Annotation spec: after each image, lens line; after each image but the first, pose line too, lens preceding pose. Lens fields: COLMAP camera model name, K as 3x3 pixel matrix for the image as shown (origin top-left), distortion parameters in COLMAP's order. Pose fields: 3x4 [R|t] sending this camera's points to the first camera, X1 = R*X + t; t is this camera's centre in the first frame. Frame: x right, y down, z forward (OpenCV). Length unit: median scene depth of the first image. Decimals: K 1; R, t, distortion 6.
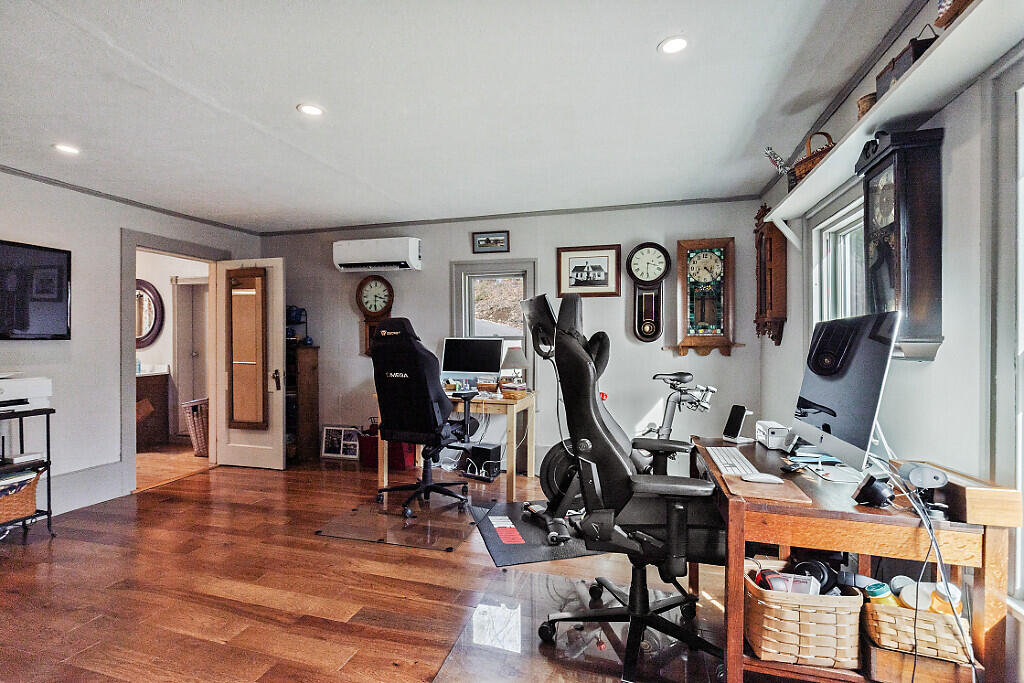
lens RADIAL K [[468.7, 0, 513.6], [0, 468.7, 344.4], [0, 0, 1]] dist [0.005190, 0.000181]
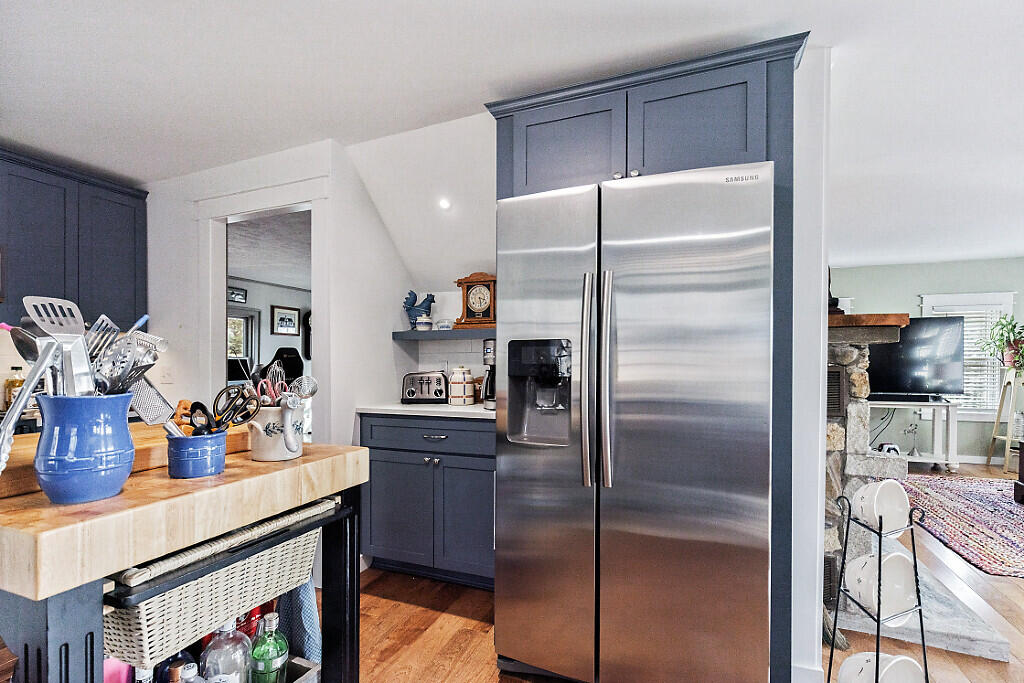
lens RADIAL K [[468.7, 0, 503.4], [0, 468.7, 350.5], [0, 0, 1]] dist [0.005190, 0.000181]
pose [[0.109331, 0.014738, 0.993896, -1.447408], [0.011834, 0.999800, -0.016127, -0.004772], [-0.993935, 0.013525, 0.109134, -0.015141]]
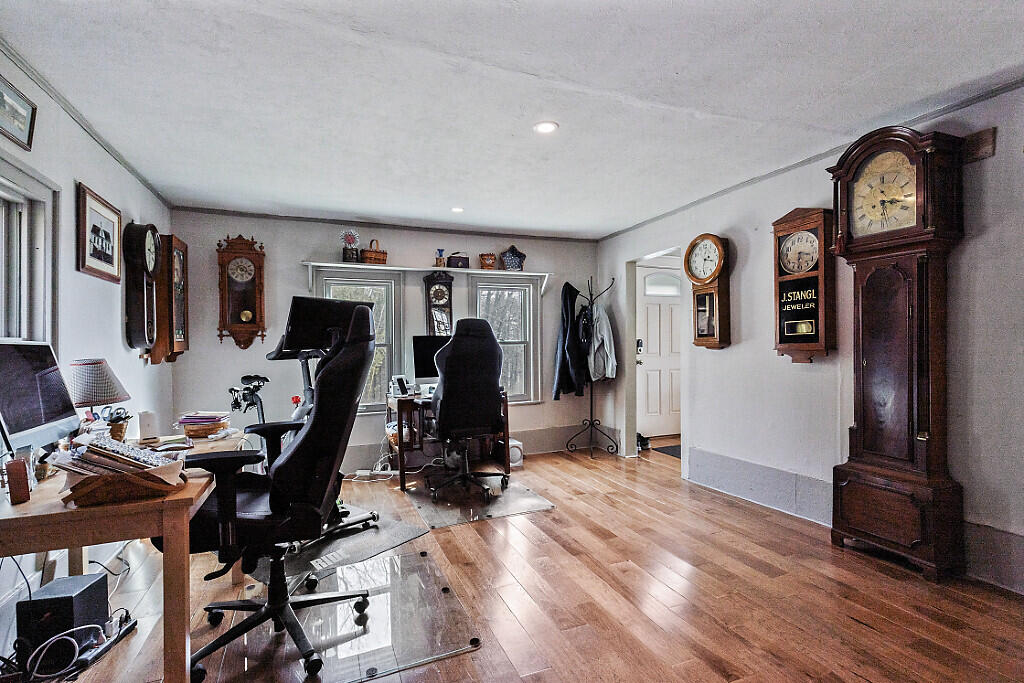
lens RADIAL K [[468.7, 0, 516.0], [0, 468.7, 341.2], [0, 0, 1]] dist [0.005190, 0.000181]
pose [[-0.623595, 0.011903, 0.781657, -0.645875], [0.018914, 0.999821, -0.000136, -0.005814], [-0.781518, 0.014700, -0.623709, 0.912491]]
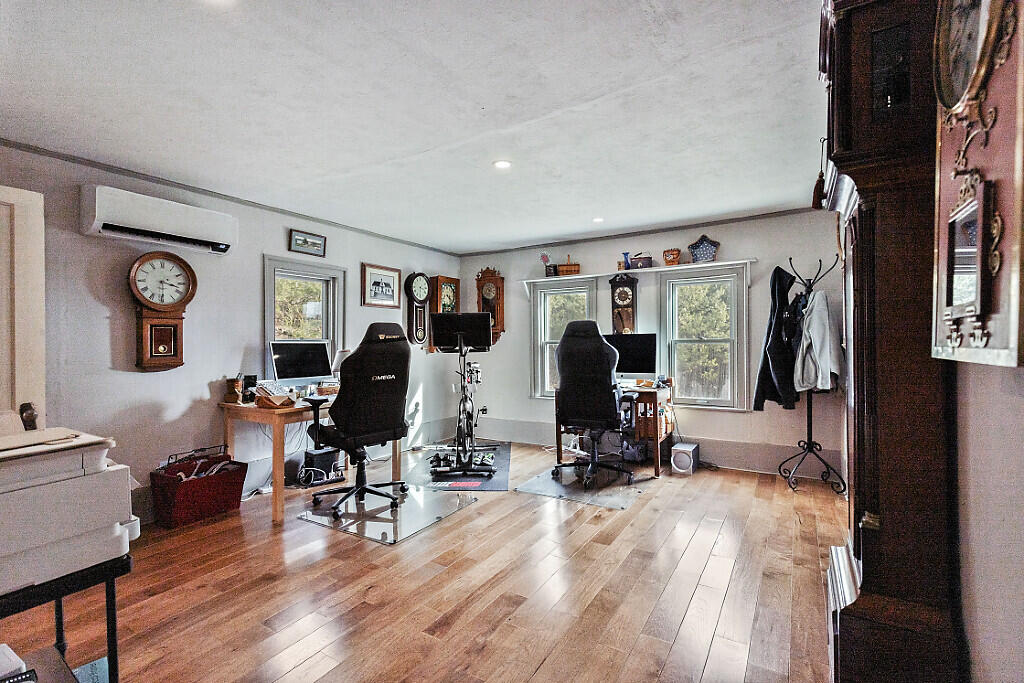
lens RADIAL K [[468.7, 0, 509.7], [0, 468.7, 334.7], [0, 0, 1]] dist [0.005190, 0.000181]
pose [[0.270991, 0.011337, 0.962515, -0.874694], [0.013913, 0.999780, -0.015693, -0.006755], [-0.962481, 0.017644, 0.270774, 0.335809]]
